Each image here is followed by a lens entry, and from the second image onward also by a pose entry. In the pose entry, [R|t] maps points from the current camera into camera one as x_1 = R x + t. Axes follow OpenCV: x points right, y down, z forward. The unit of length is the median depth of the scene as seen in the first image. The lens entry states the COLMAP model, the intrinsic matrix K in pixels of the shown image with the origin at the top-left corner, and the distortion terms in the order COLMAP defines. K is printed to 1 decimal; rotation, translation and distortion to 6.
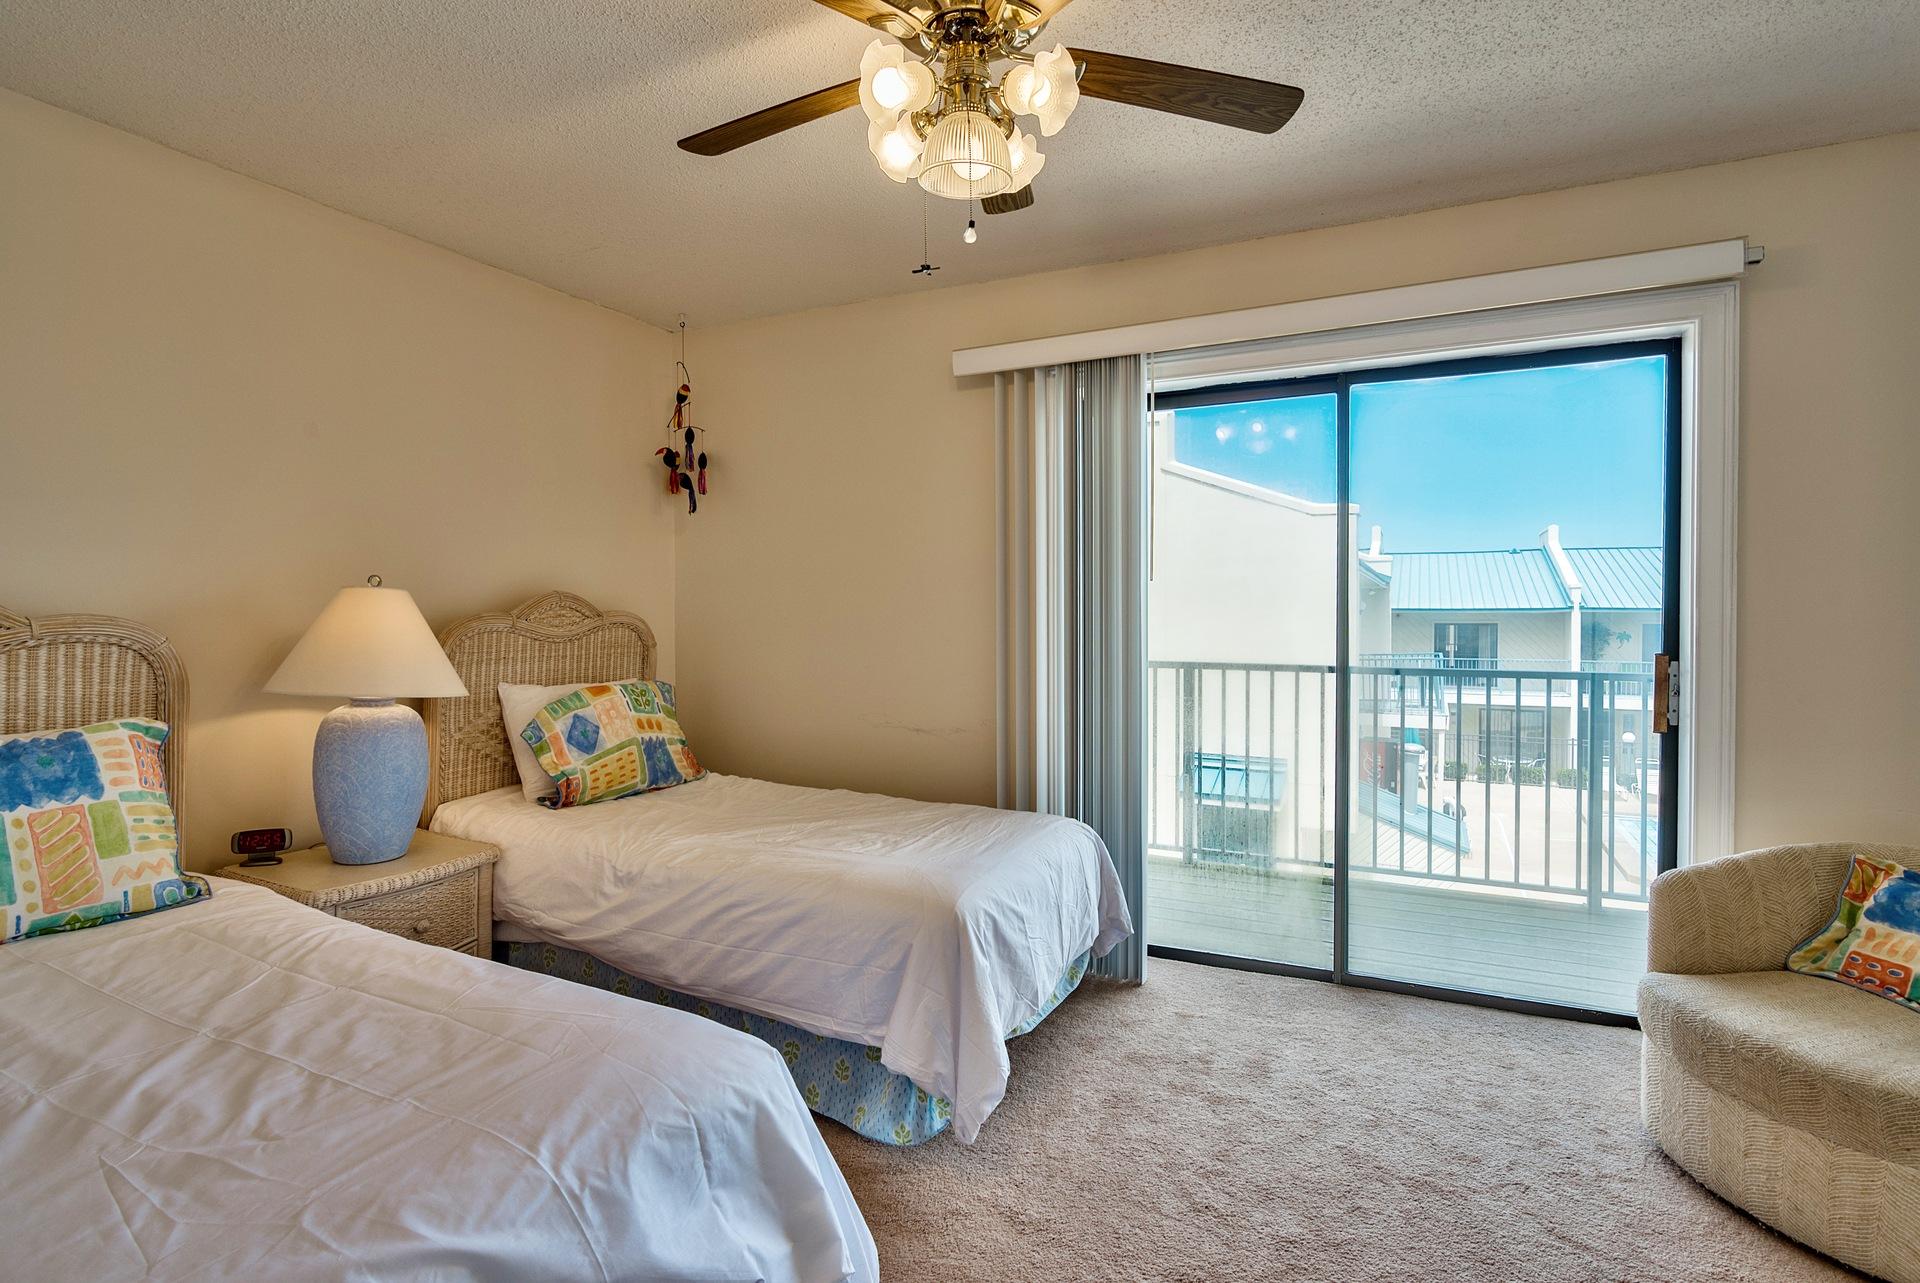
lens RADIAL K [[940.0, 0, 968.3], [0, 940.0, 631.1], [0, 0, 1]] dist [0.001396, 0.000943]
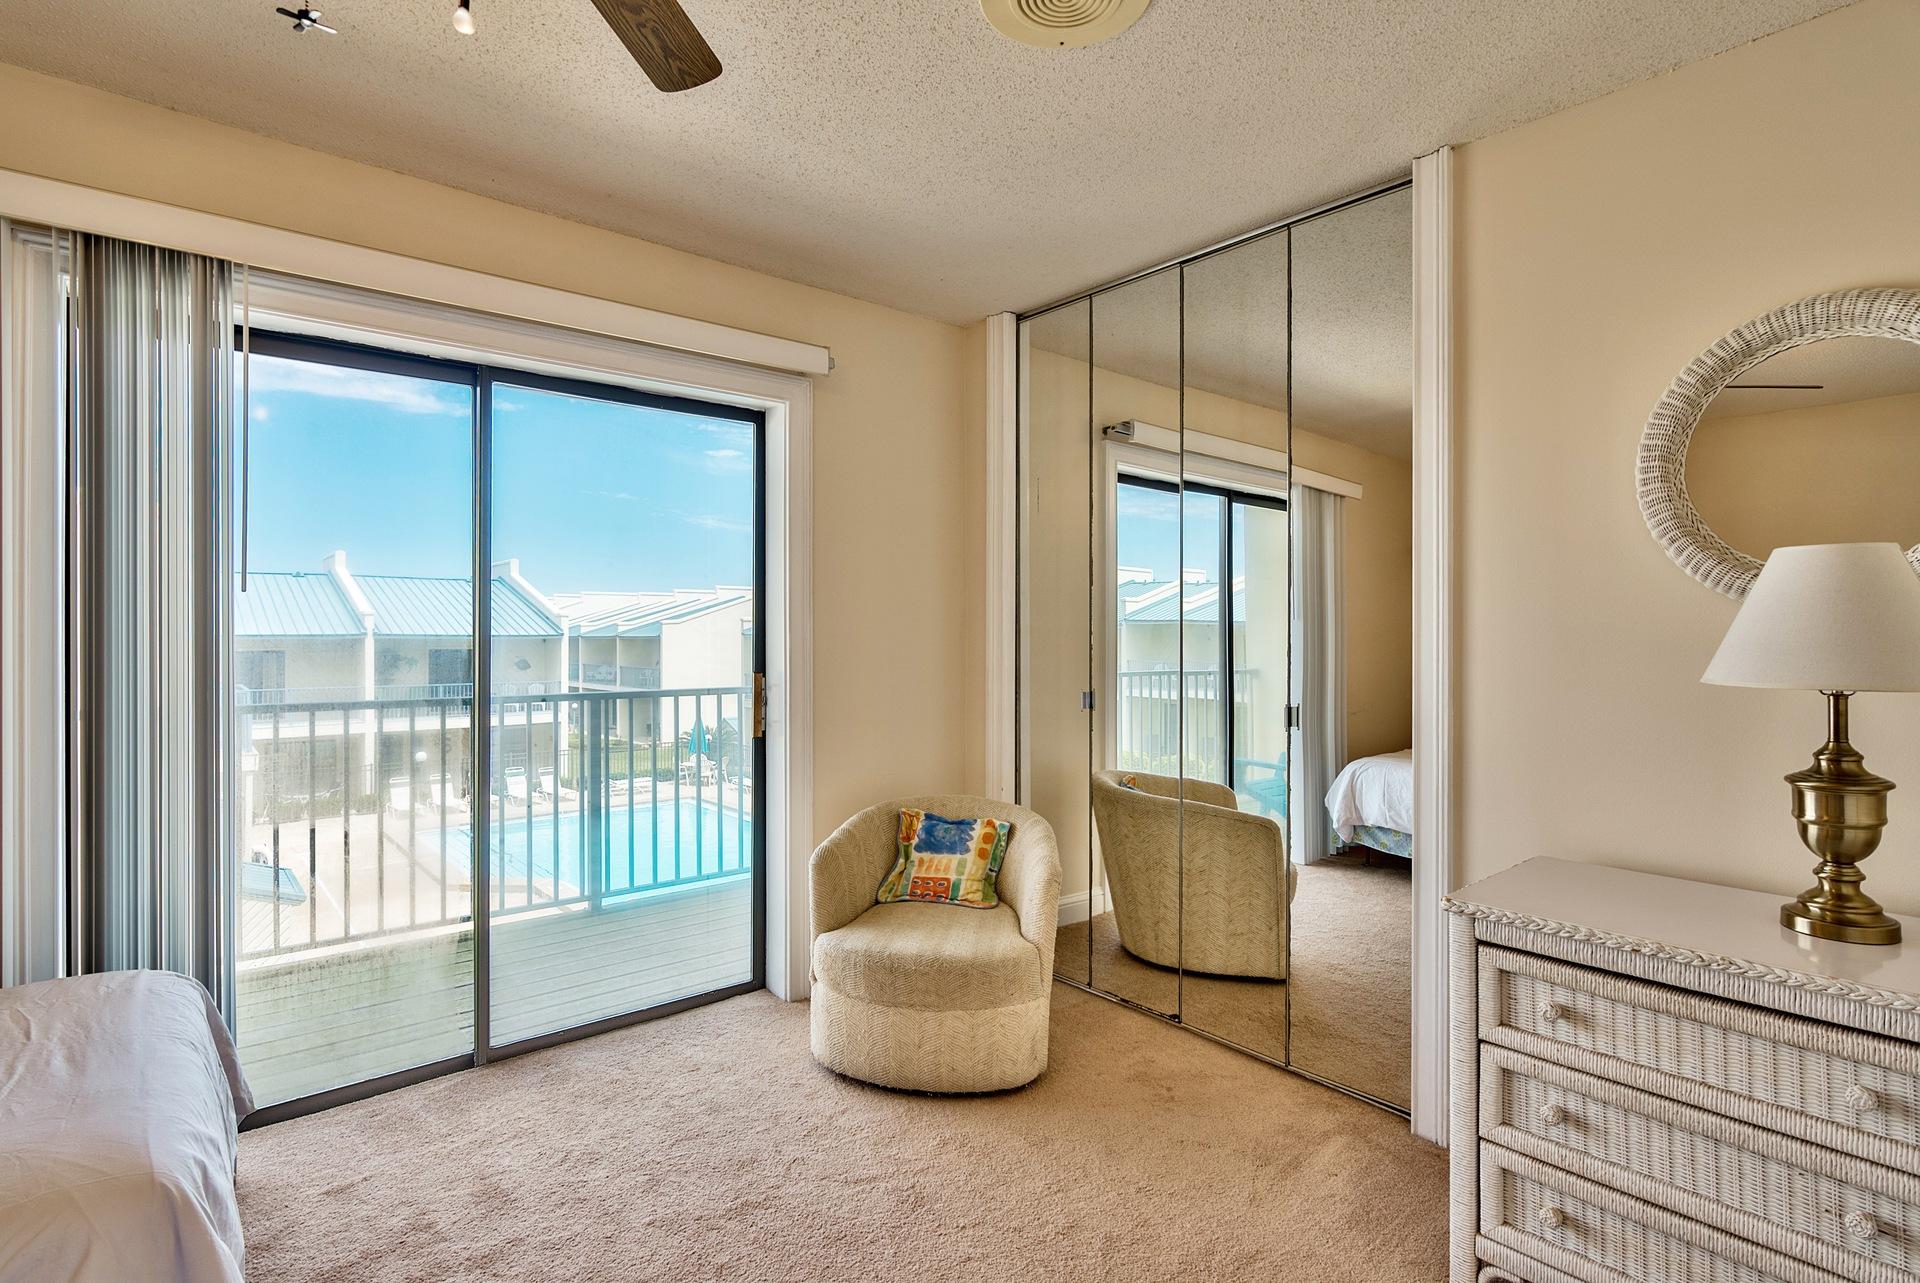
lens RADIAL K [[940.0, 0, 949.6], [0, 940.0, 636.7], [0, 0, 1]] dist [0.001396, 0.000943]
pose [[0.431853, -0.000464, 0.901944, -0.263977], [0.020857, 0.999738, -0.009472, -0.004463], [-0.901703, 0.022902, 0.431750, 0.290178]]
